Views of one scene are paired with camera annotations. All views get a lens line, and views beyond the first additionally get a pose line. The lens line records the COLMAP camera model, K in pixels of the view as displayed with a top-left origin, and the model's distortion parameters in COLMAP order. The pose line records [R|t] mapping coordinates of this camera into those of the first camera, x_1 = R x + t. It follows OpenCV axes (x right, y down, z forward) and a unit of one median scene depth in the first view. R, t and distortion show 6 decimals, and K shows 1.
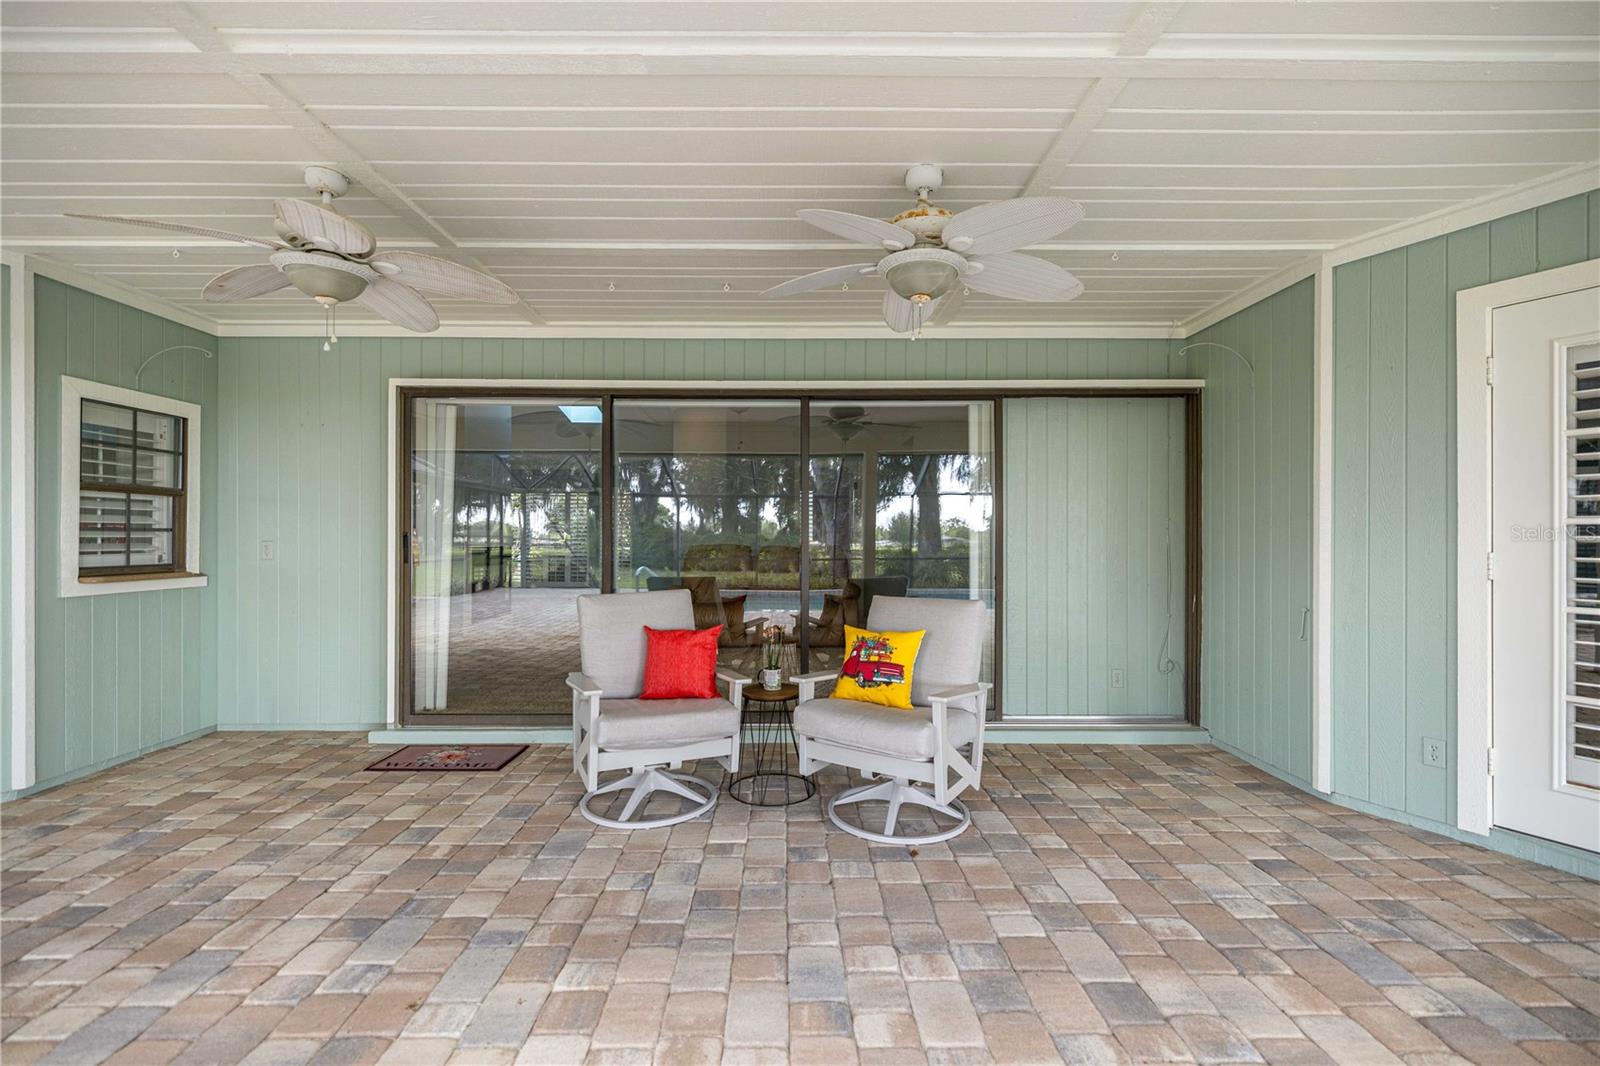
lens RADIAL K [[669.8, 0, 799.2], [0, 669.8, 534.0], [0, 0, 1]] dist [0.004647, -0.000500]
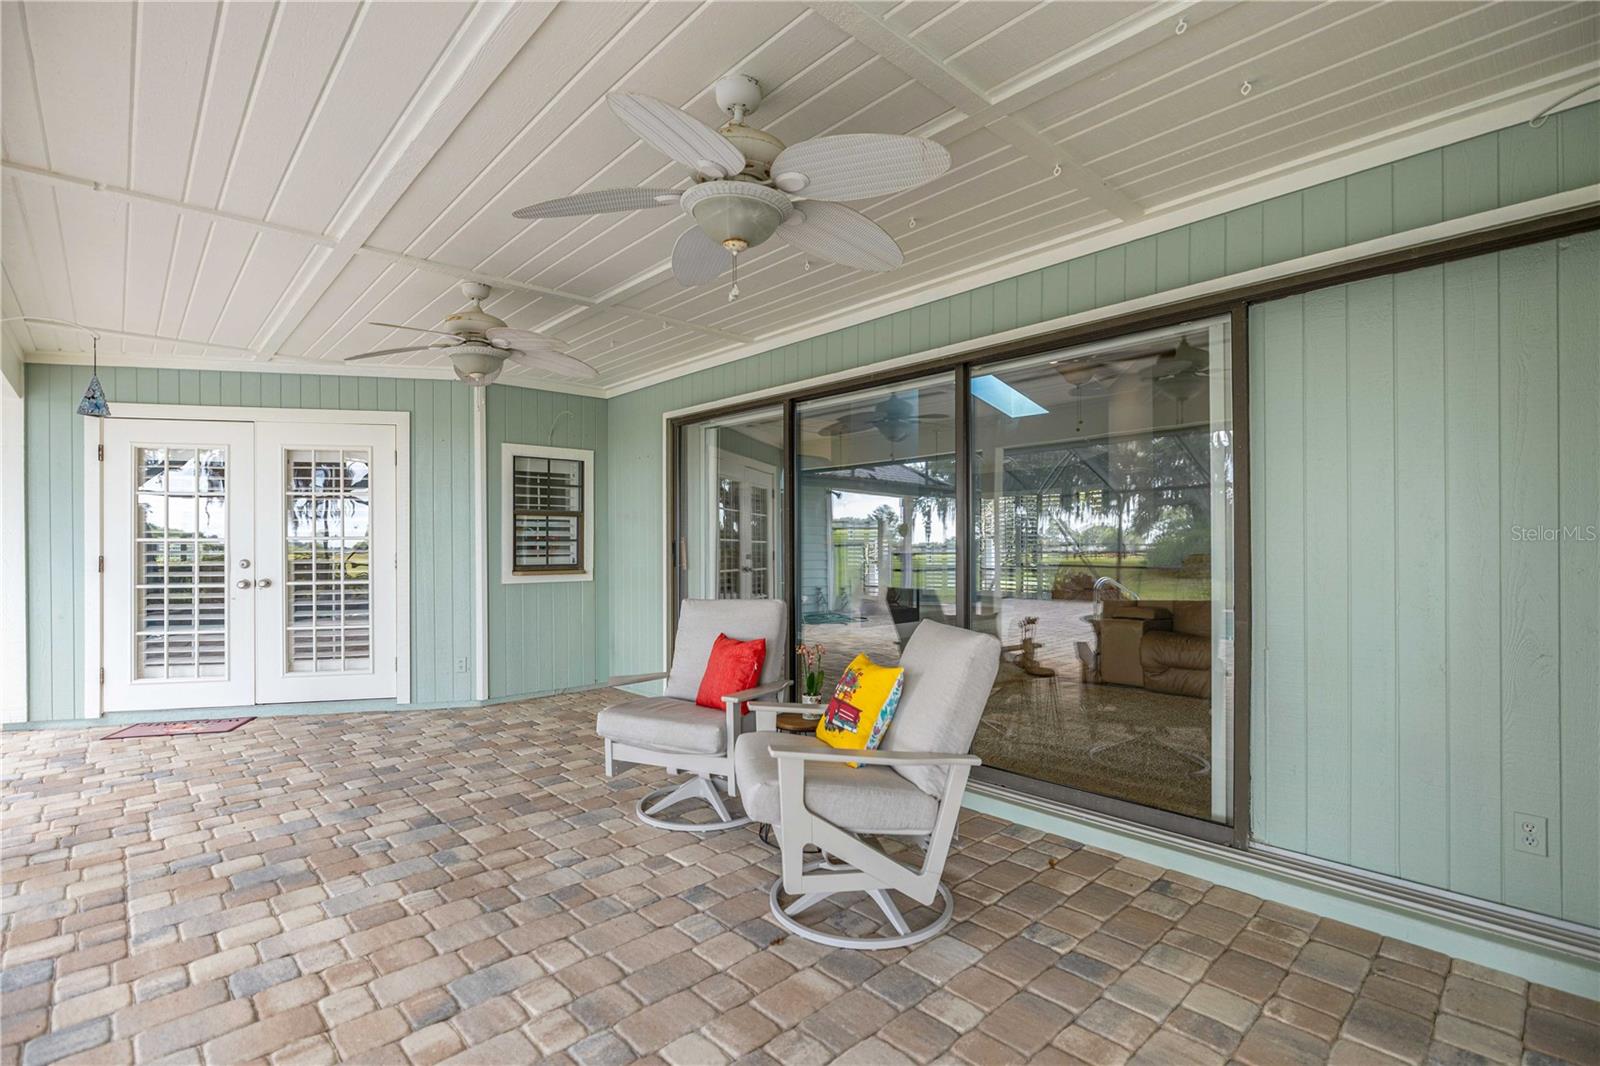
lens RADIAL K [[743.7, 0, 802.8], [0, 743.7, 539.7], [0, 0, 1]] dist [-0.005547, -0.000010]
pose [[0.676670, -0.009083, -0.736230, 0.670006], [0.008828, 0.999952, -0.004223, 0.004453], [0.736233, -0.003641, 0.676718, 0.343426]]
